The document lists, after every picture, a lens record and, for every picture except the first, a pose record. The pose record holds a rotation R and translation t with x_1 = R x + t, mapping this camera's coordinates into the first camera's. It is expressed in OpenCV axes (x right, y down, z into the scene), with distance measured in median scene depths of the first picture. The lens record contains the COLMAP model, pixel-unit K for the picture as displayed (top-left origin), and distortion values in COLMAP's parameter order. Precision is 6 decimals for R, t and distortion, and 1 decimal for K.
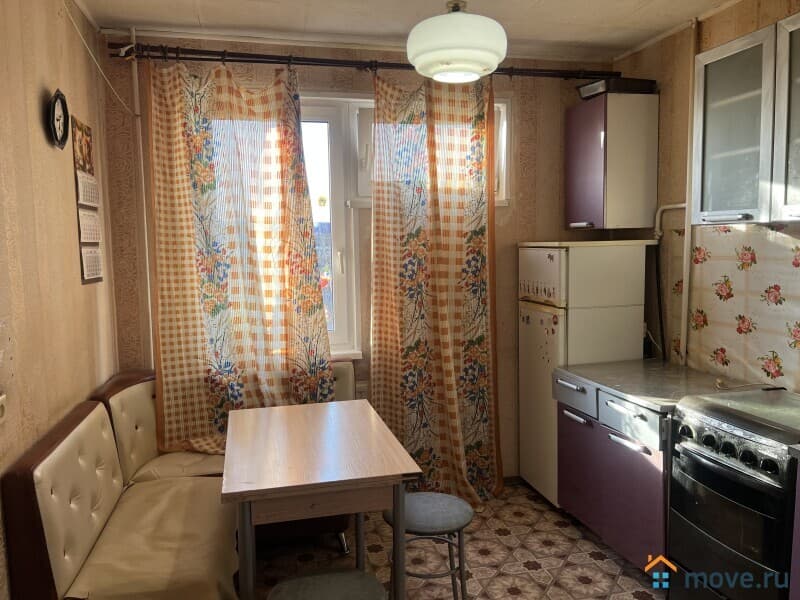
lens RADIAL K [[596.7, 0, 388.8], [0, 596.7, 299.0], [0, 0, 1]] dist [0.052273, -0.063278]
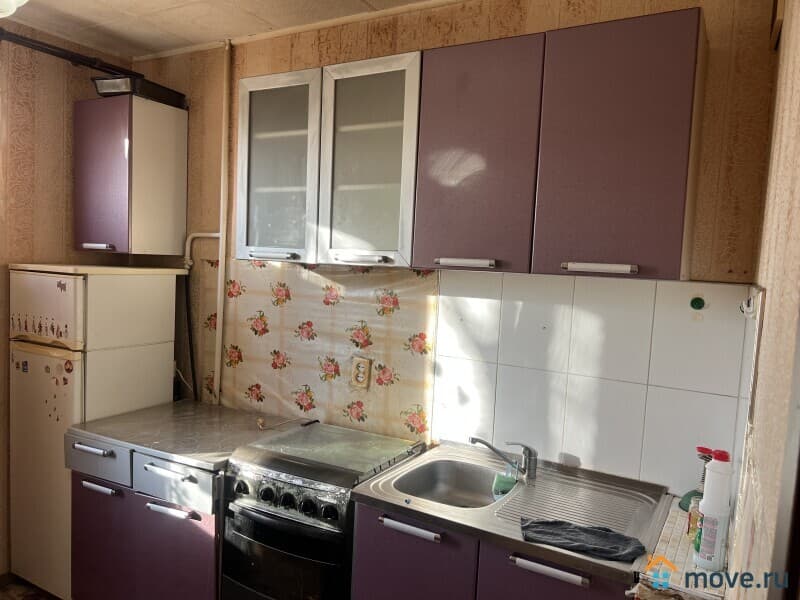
lens RADIAL K [[603.7, 0, 401.7], [0, 603.7, 304.7], [0, 0, 1]] dist [0.030361, -0.037116]
pose [[0.676633, -0.003023, 0.736314, -0.013097], [0.015318, 0.999833, -0.009972, -0.036215], [-0.736161, 0.018026, 0.676566, 0.165918]]
